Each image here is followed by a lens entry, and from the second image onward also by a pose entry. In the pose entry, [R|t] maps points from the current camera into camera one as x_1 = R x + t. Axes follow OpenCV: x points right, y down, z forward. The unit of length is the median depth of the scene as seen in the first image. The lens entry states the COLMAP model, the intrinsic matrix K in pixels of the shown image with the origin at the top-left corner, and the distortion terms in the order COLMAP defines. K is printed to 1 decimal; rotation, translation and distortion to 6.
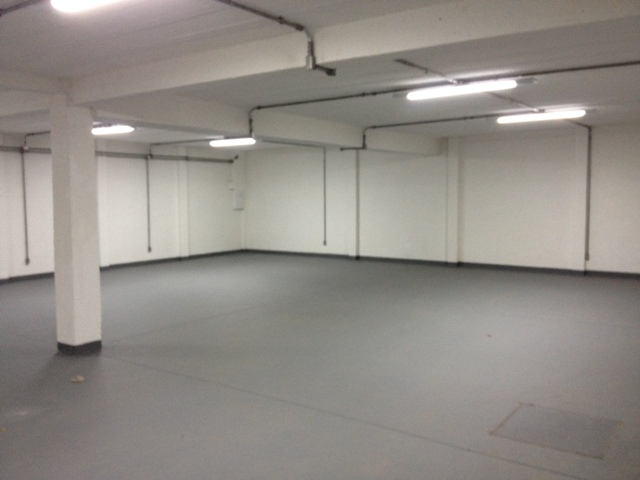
lens RADIAL K [[606.6, 0, 320.0], [0, 606.6, 240.0], [0, 0, 1]] dist [0.144934, -0.296276]
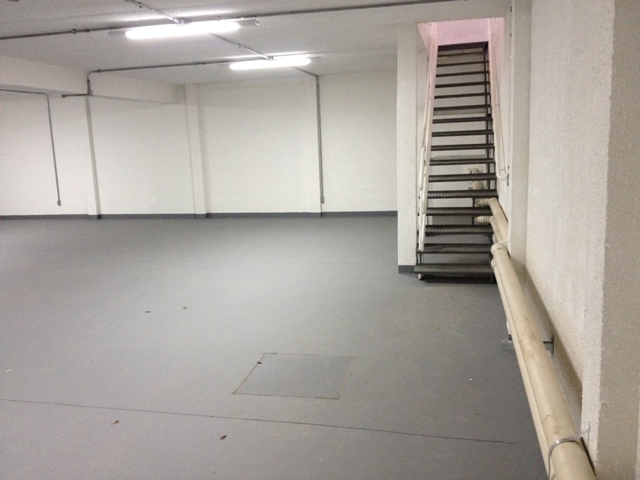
lens RADIAL K [[606.6, 0, 320.0], [0, 606.6, 240.0], [0, 0, 1]] dist [0.144934, -0.296276]
pose [[0.919051, -0.094395, 0.382669, 0.016244], [0.063413, 0.993662, 0.092814, -0.001356], [-0.389005, -0.061035, 0.919212, 0.022858]]
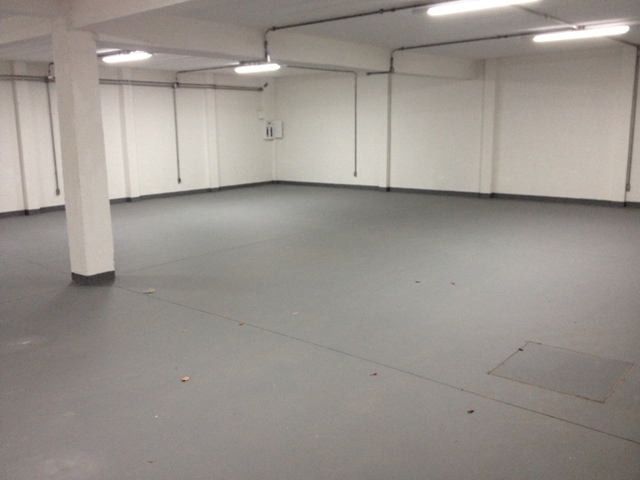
lens RADIAL K [[614.6, 0, 311.6], [0, 614.6, 240.6], [0, 0, 1]] dist [0.098943, -0.191246]
pose [[0.997301, 0.006205, -0.073159, 0.020779], [0.002043, 0.993691, 0.112130, 0.000368], [0.073394, -0.111977, 0.990997, 0.014142]]
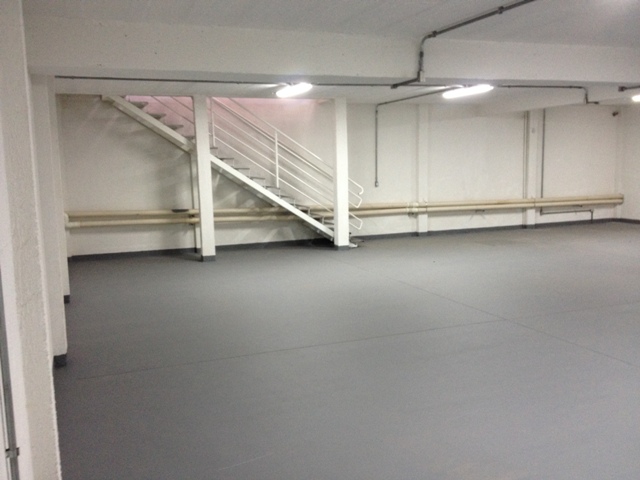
lens RADIAL K [[606.6, 0, 320.0], [0, 606.6, 240.0], [0, 0, 1]] dist [0.144934, -0.296276]
pose [[0.827101, 0.068736, -0.557834, 0.304041], [-0.034358, 0.996821, 0.071886, -0.042693], [0.561002, -0.040291, 0.826834, 0.488371]]
